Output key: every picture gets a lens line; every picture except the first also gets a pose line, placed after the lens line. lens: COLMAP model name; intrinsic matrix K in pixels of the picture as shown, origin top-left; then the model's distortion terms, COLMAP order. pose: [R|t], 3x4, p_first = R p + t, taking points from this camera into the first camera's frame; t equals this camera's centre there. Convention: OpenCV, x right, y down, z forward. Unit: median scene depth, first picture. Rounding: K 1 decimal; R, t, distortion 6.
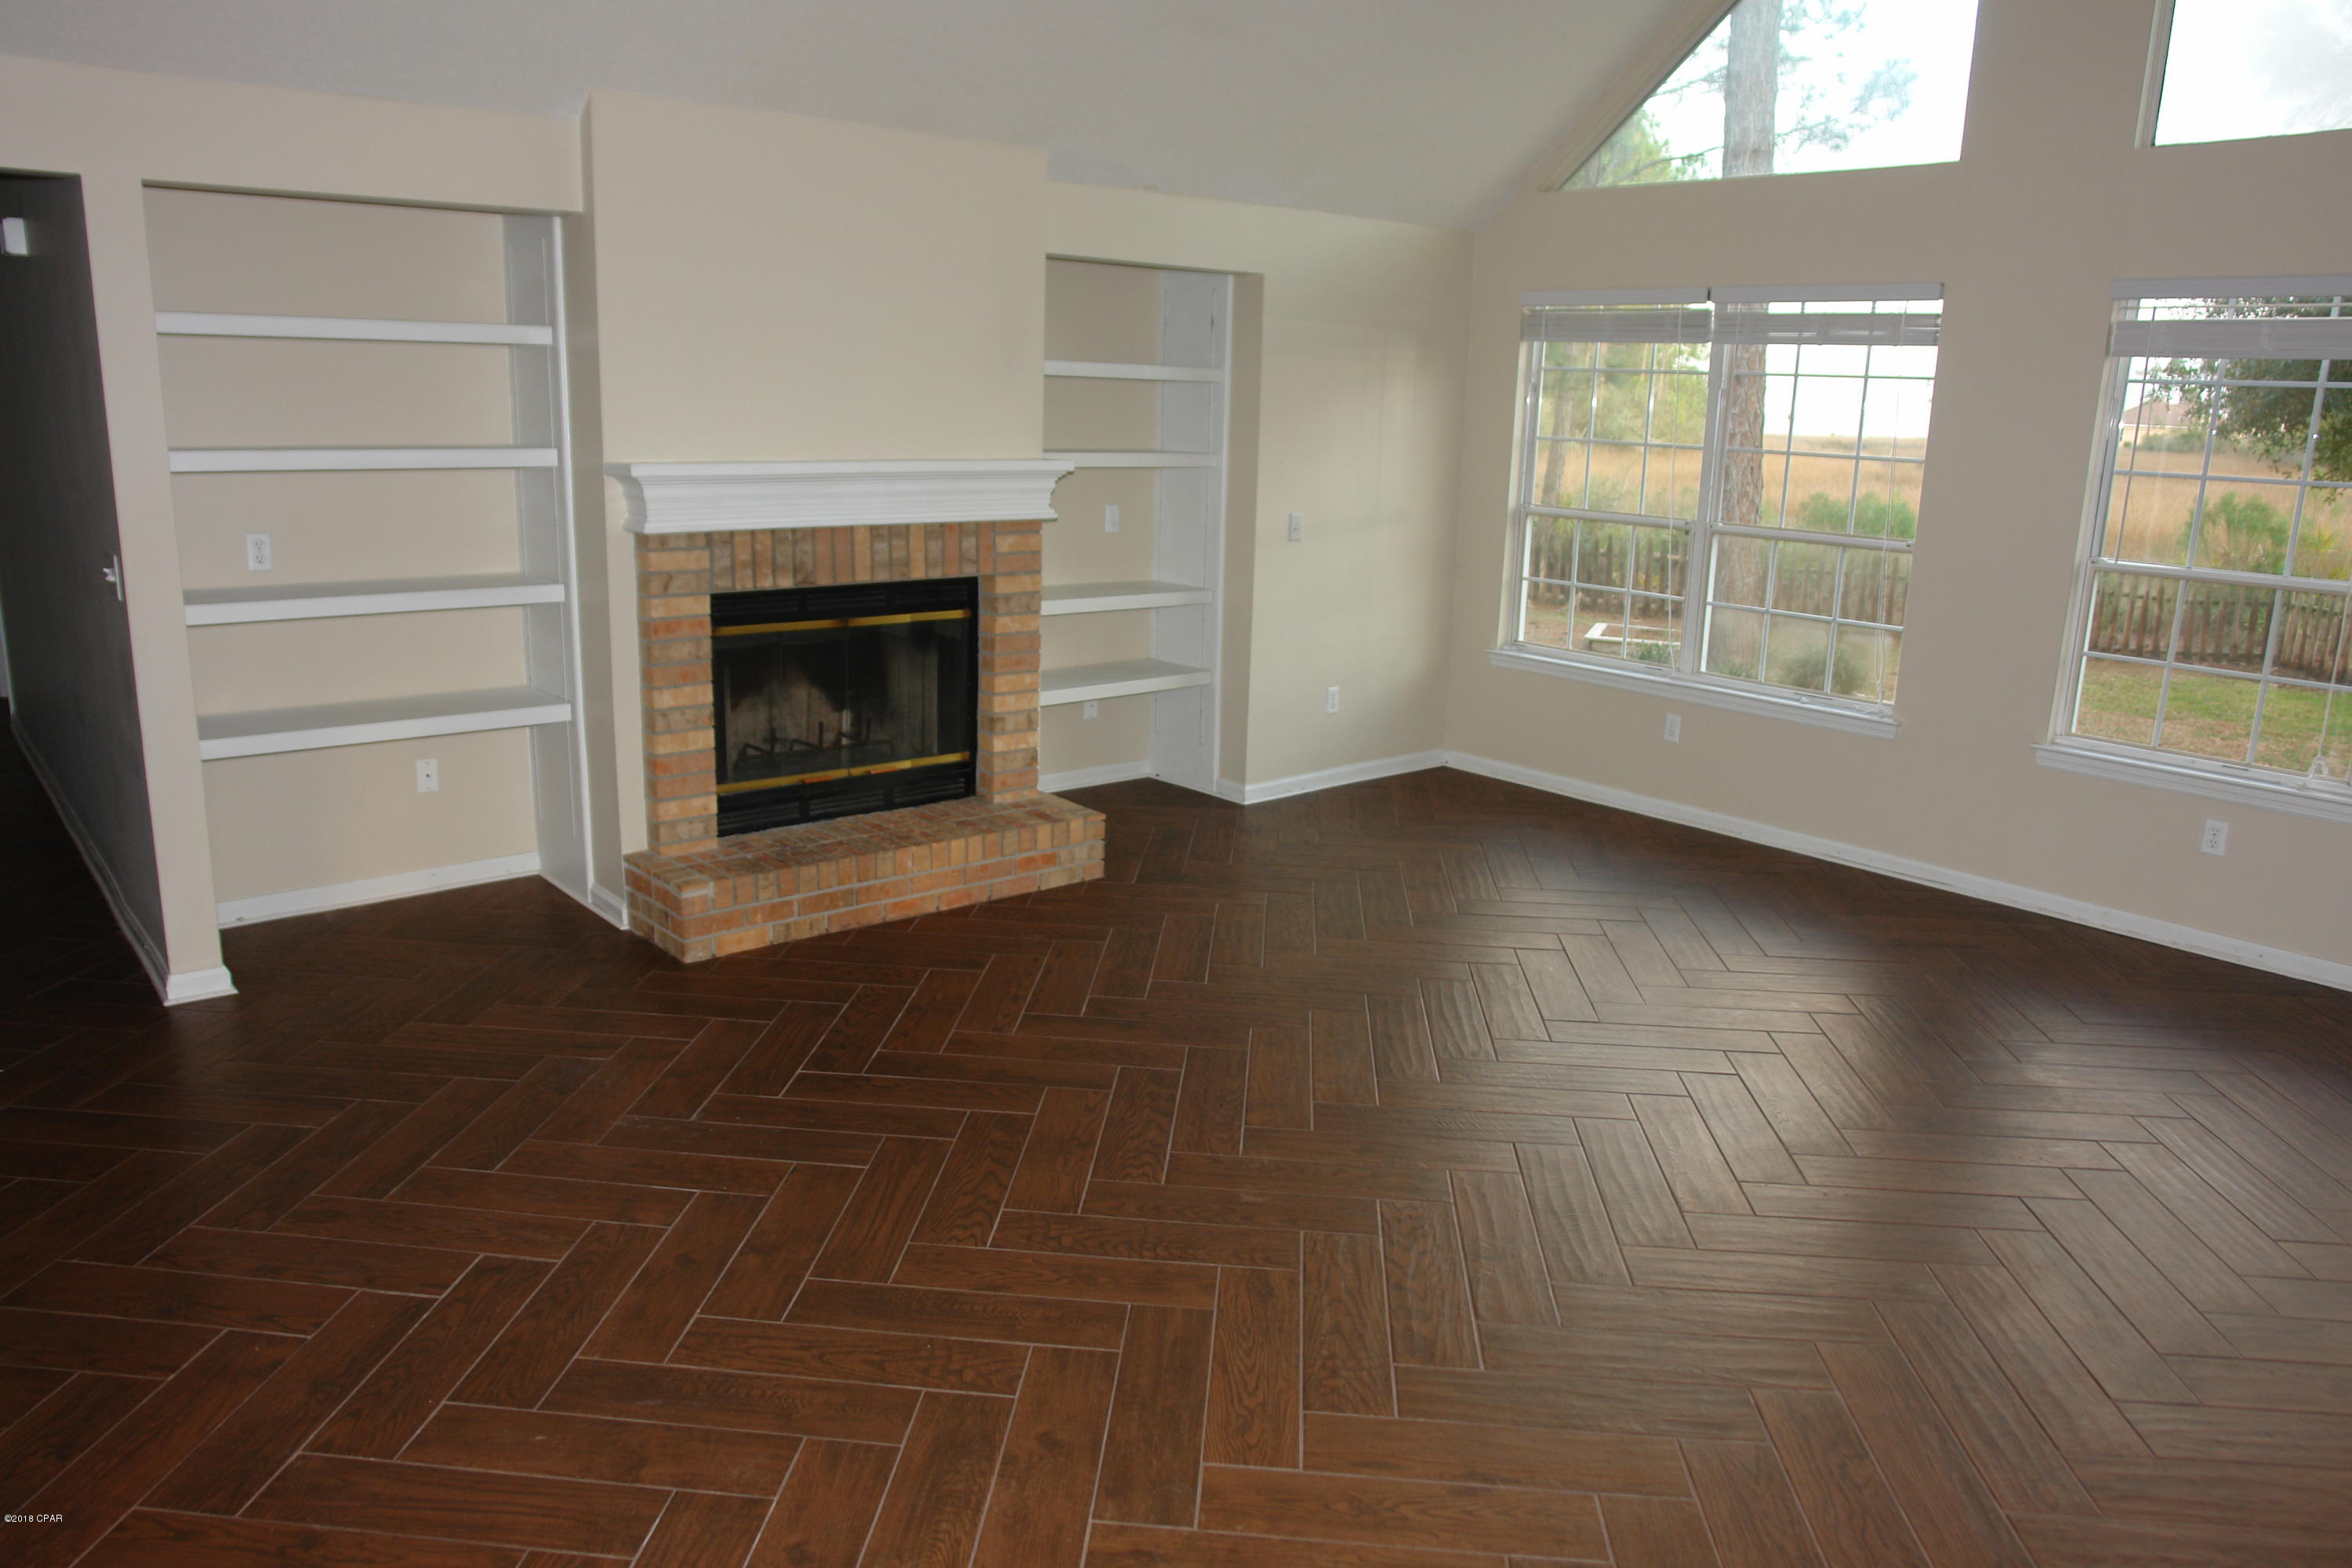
lens RADIAL K [[1631.8, 0, 1161.8], [0, 1631.8, 781.9], [0, 0, 1]] dist [-0.108756, 0.073220]
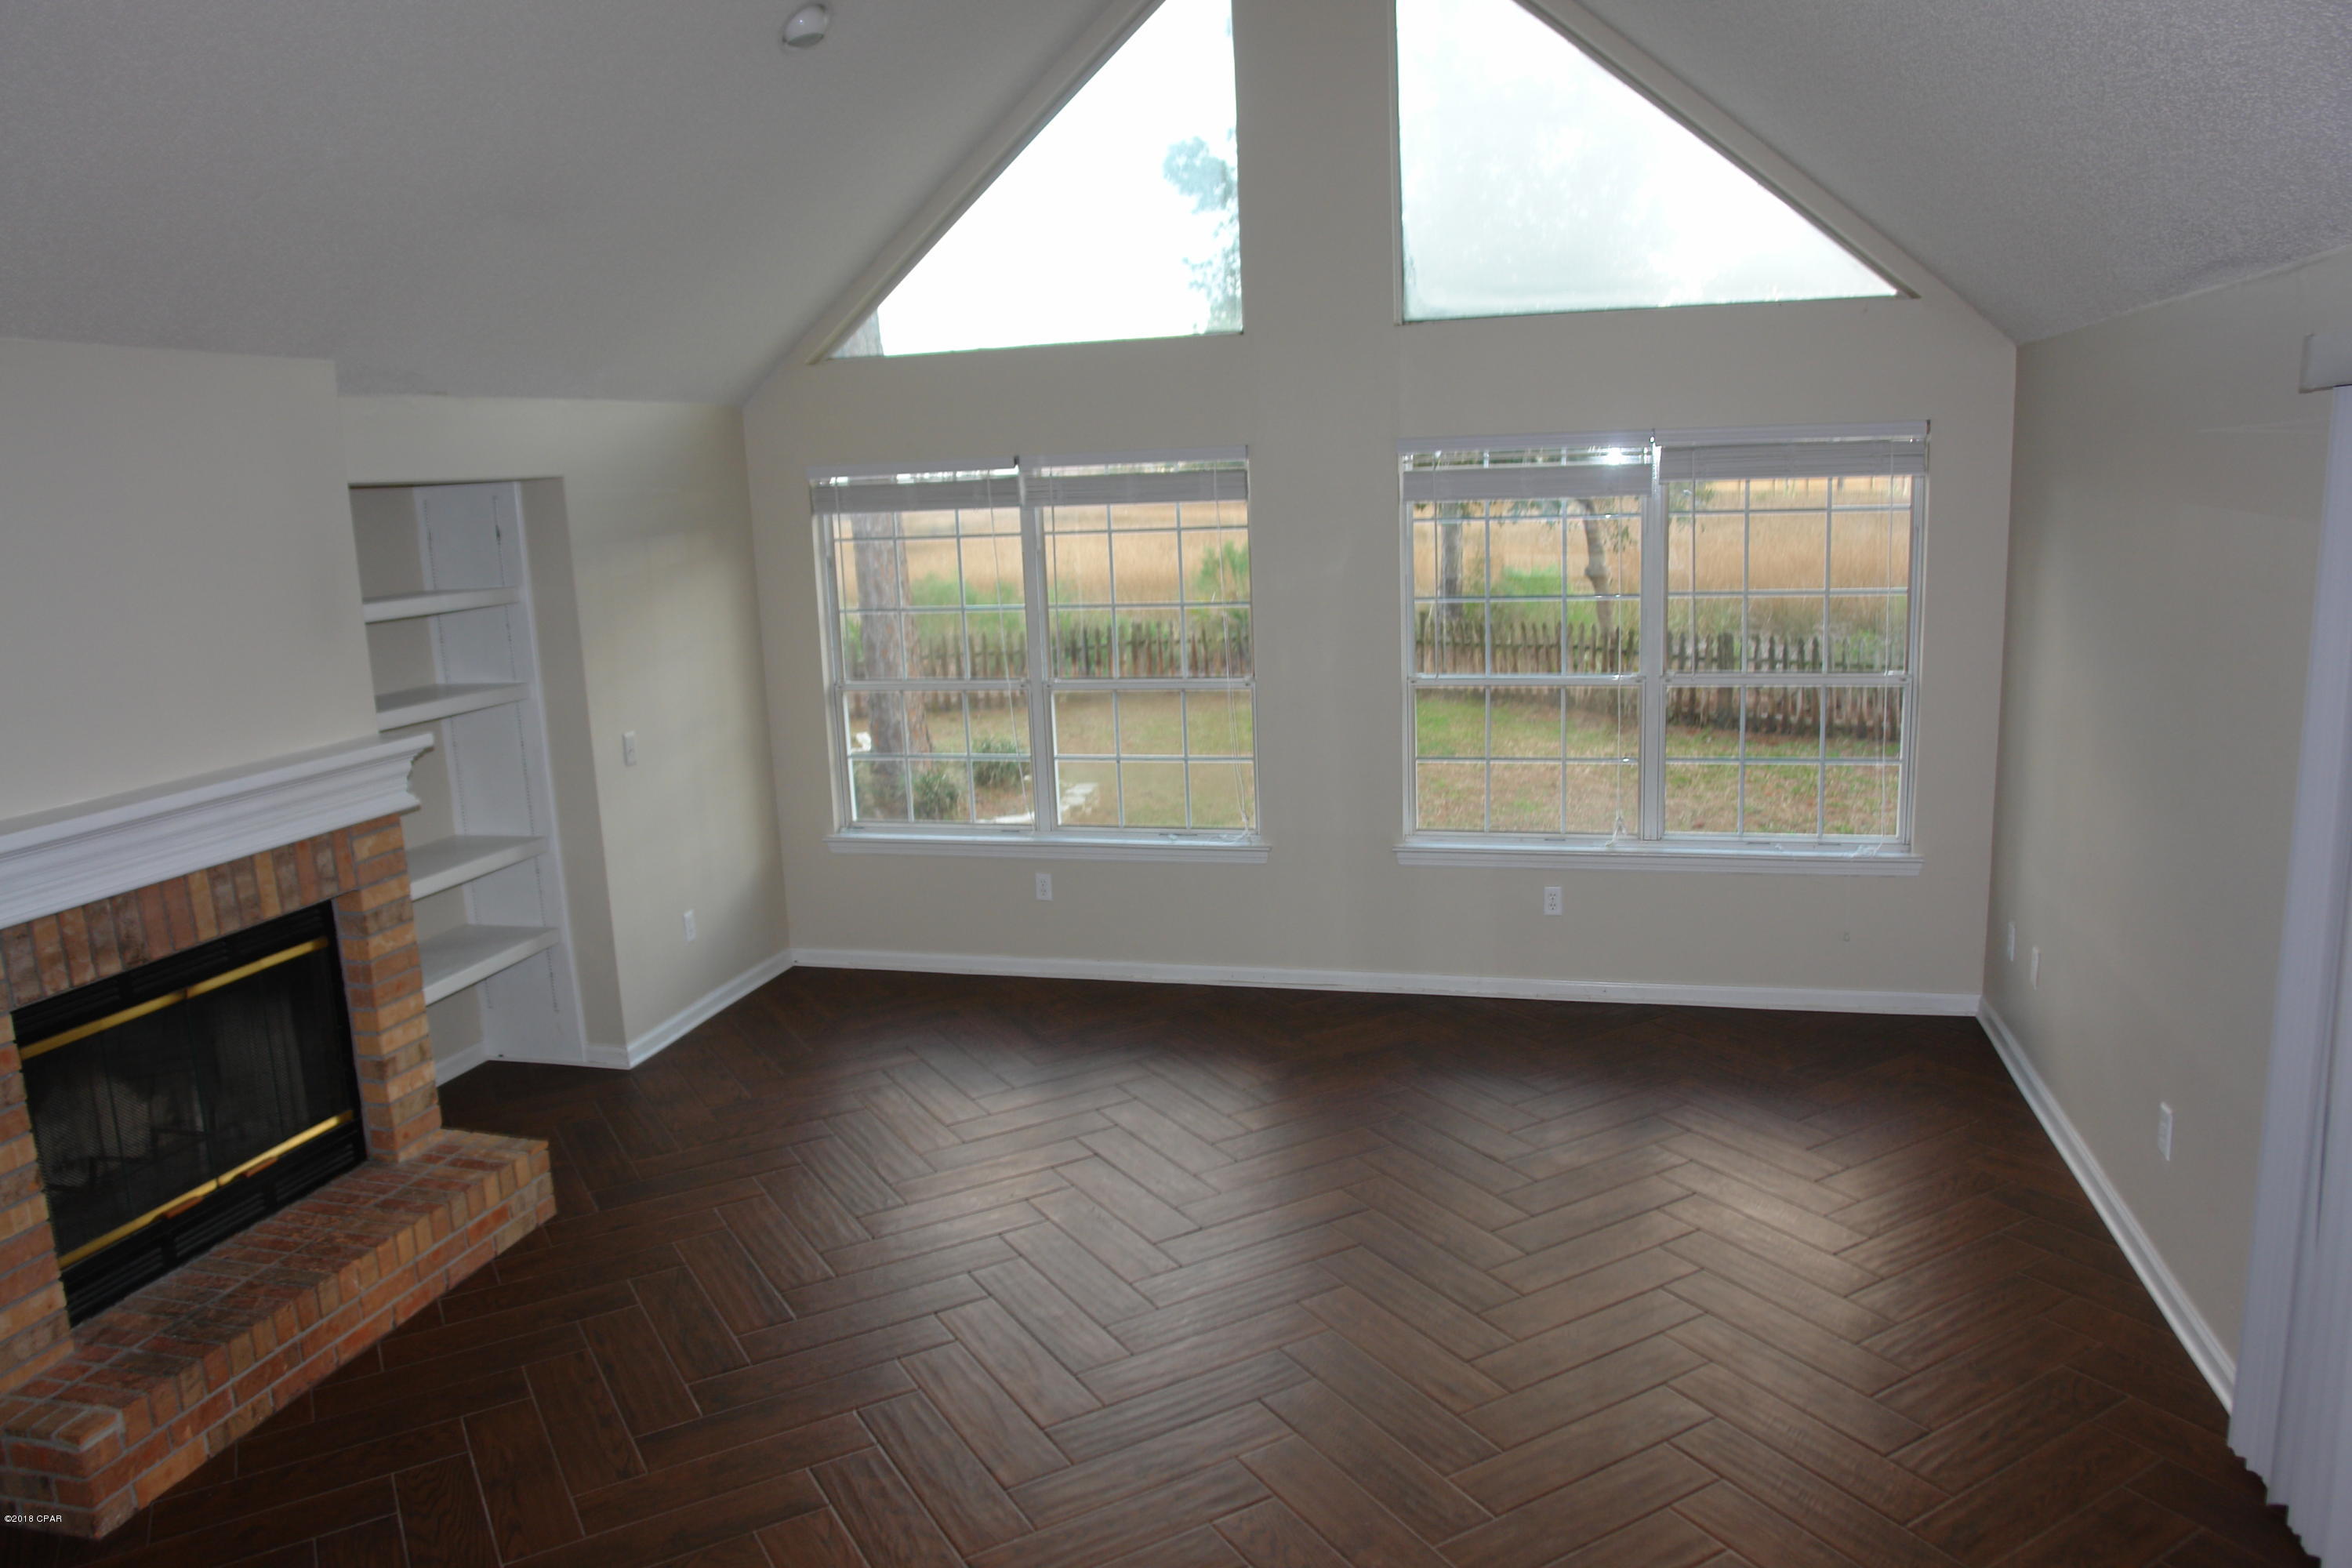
lens RADIAL K [[1631.8, 0, 1161.8], [0, 1631.8, 781.9], [0, 0, 1]] dist [-0.108756, 0.073220]
pose [[0.821452, -0.167608, 0.545091, -0.195297], [0.194925, 0.980787, 0.007827, -0.107088], [-0.535930, 0.099823, 0.838340, 0.123793]]
